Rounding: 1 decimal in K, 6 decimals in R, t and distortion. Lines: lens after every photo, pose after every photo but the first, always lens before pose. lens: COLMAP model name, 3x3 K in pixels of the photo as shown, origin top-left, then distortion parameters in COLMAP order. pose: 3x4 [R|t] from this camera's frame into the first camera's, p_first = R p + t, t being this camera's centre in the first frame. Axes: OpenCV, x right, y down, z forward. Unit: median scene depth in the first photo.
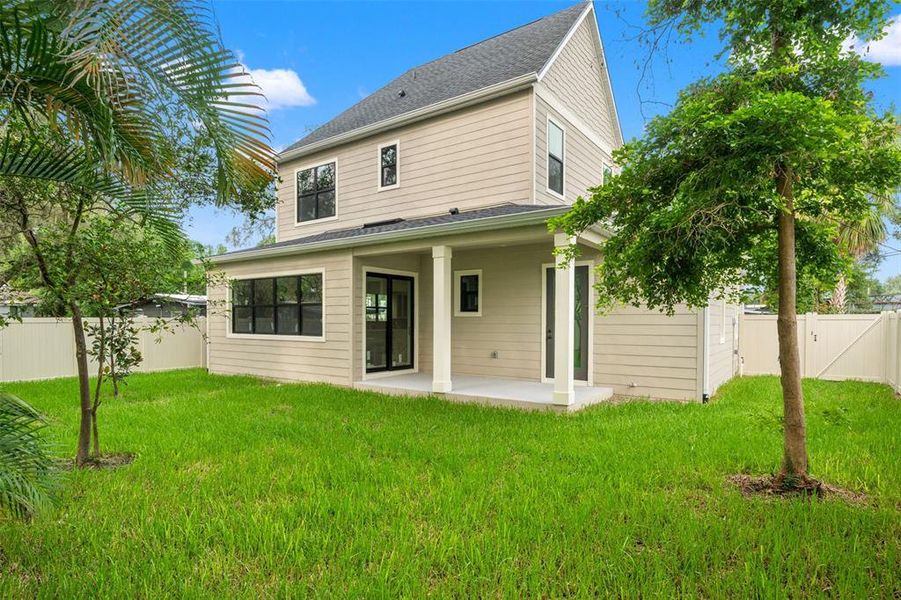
lens RADIAL K [[491.6, 0, 450.5], [0, 491.6, 331.3], [0, 0, 1]] dist [0.005921, 0.001652]
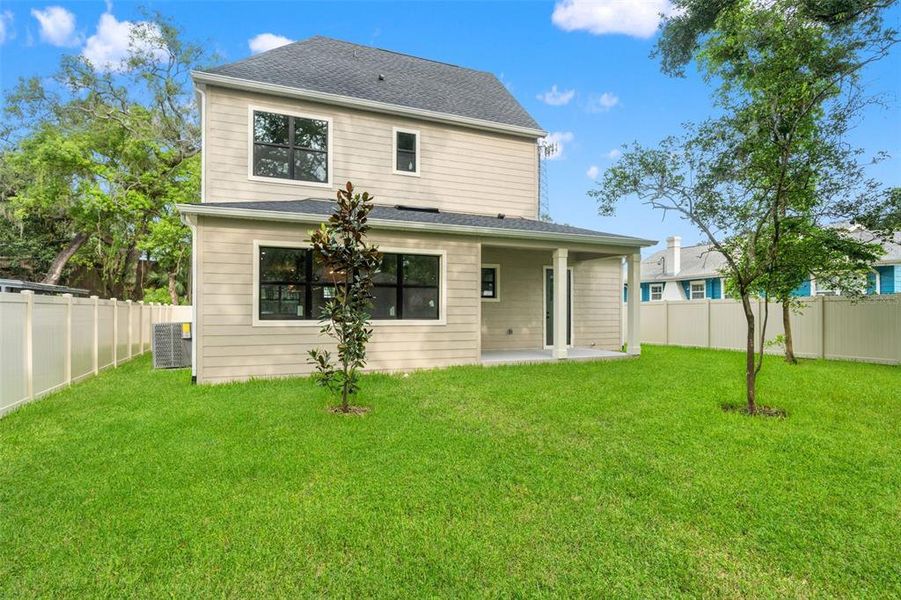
lens RADIAL K [[491.6, 0, 446.4], [0, 491.6, 306.9], [0, 0, 1]] dist [0.005921, 0.001652]
pose [[0.512695, 0.006302, 0.858548, -1.104798], [0.016214, 0.999724, -0.017021, 0.002154], [-0.858418, 0.022647, 0.512451, 0.484553]]
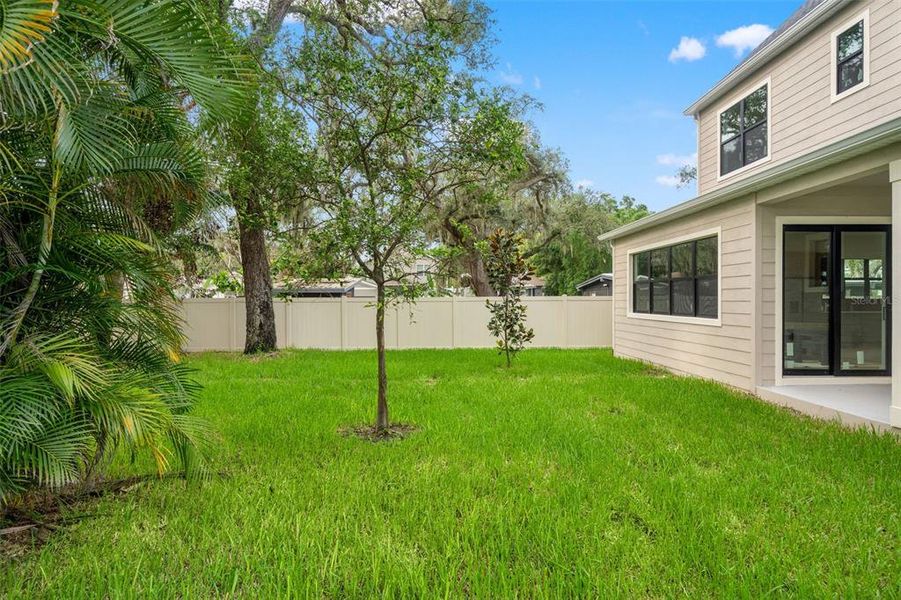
lens RADIAL K [[491.6, 0, 447.4], [0, 491.6, 300.7], [0, 0, 1]] dist [0.005921, 0.001652]
pose [[0.595752, -0.001261, -0.803168, 0.094954], [-0.015046, 0.999806, -0.012730, -0.001226], [0.803028, 0.019668, 0.595617, 0.225012]]
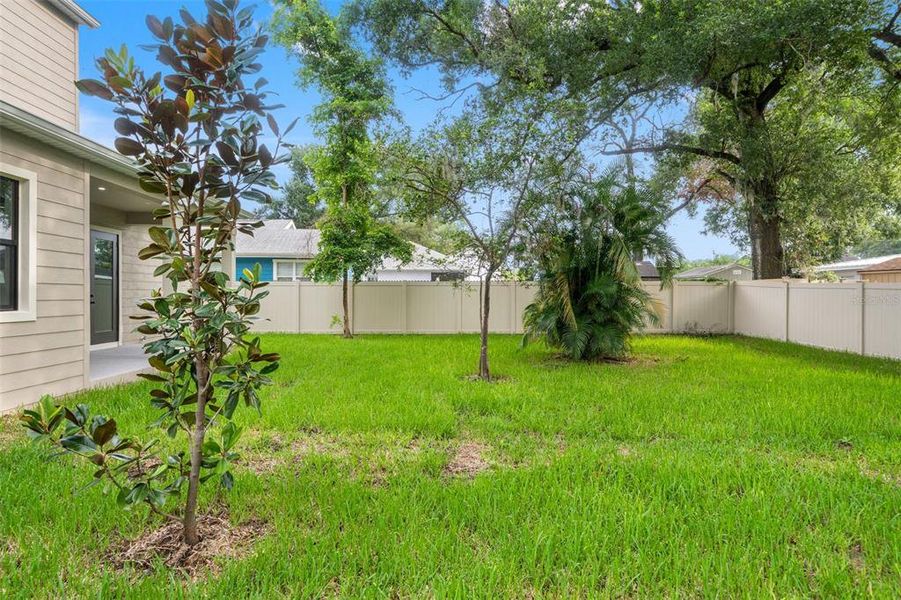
lens RADIAL K [[491.6, 0, 450.2], [0, 491.6, 300.6], [0, 0, 1]] dist [0.005921, 0.001652]
pose [[-0.610664, -0.014184, 0.791763, -0.913112], [0.002793, 0.999795, 0.020065, -0.007260], [-0.791885, 0.014464, -0.610499, 0.966575]]
